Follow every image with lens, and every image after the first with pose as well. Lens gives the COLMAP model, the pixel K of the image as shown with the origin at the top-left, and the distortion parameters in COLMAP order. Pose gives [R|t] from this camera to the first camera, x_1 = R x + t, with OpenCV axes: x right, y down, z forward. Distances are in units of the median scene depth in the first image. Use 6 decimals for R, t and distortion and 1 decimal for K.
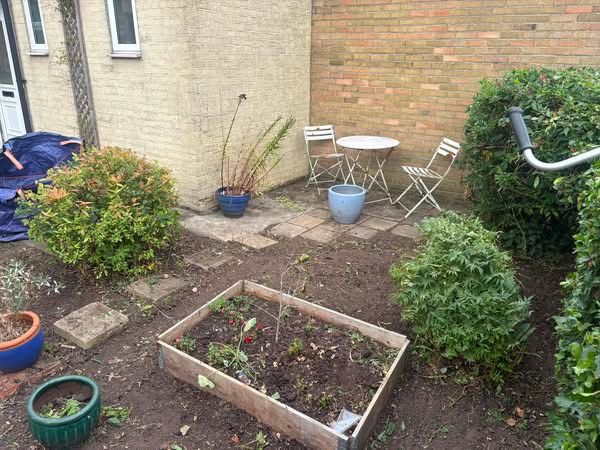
lens RADIAL K [[424.2, 0, 300.0], [0, 424.2, 225.0], [0, 0, 1]] dist [0.022900, -0.020449]
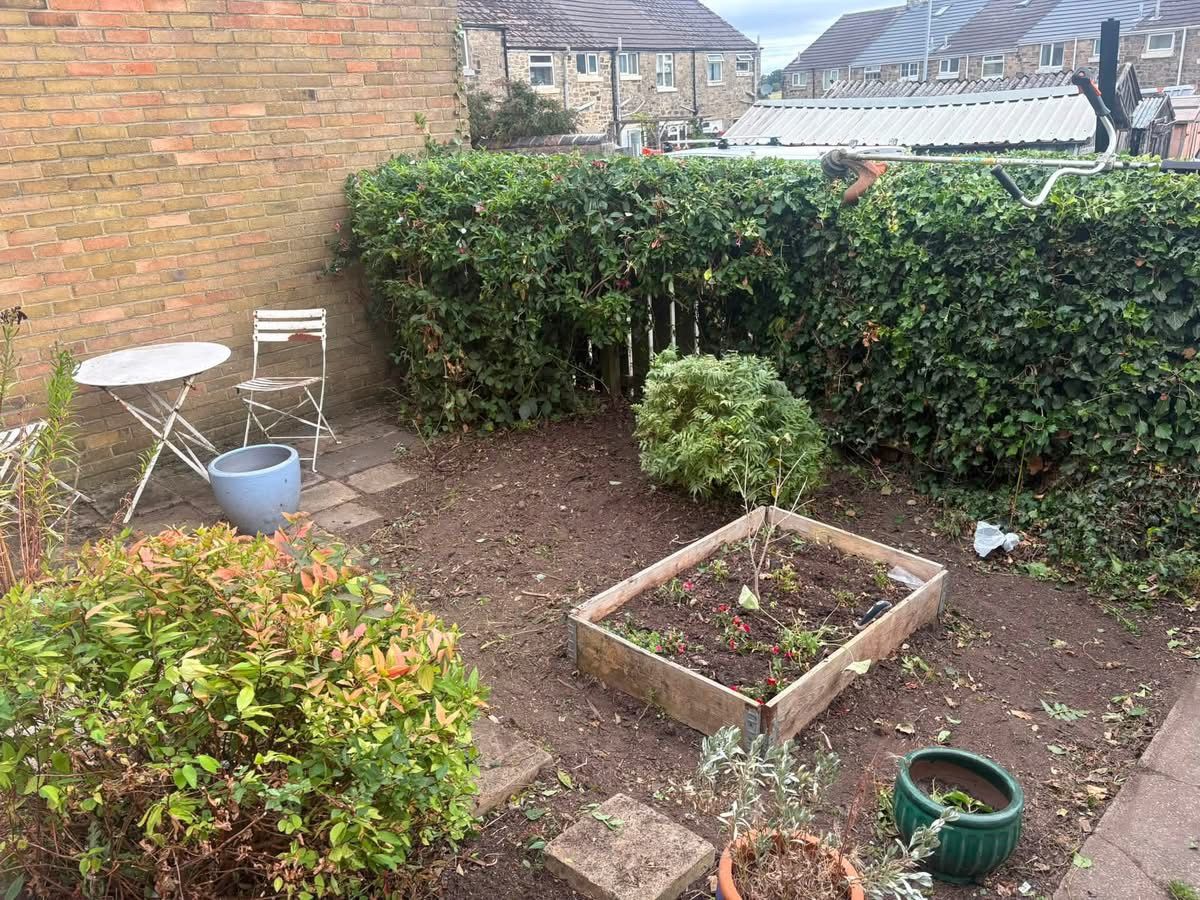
lens RADIAL K [[848.4, 0, 600.0], [0, 848.4, 450.0], [0, 0, 1]] dist [0.022900, -0.020449]
pose [[0.264636, -0.383013, 0.885025, -0.534129], [0.415485, 0.873480, 0.253780, -0.153990], [-0.870253, 0.300556, 0.390290, 0.311753]]
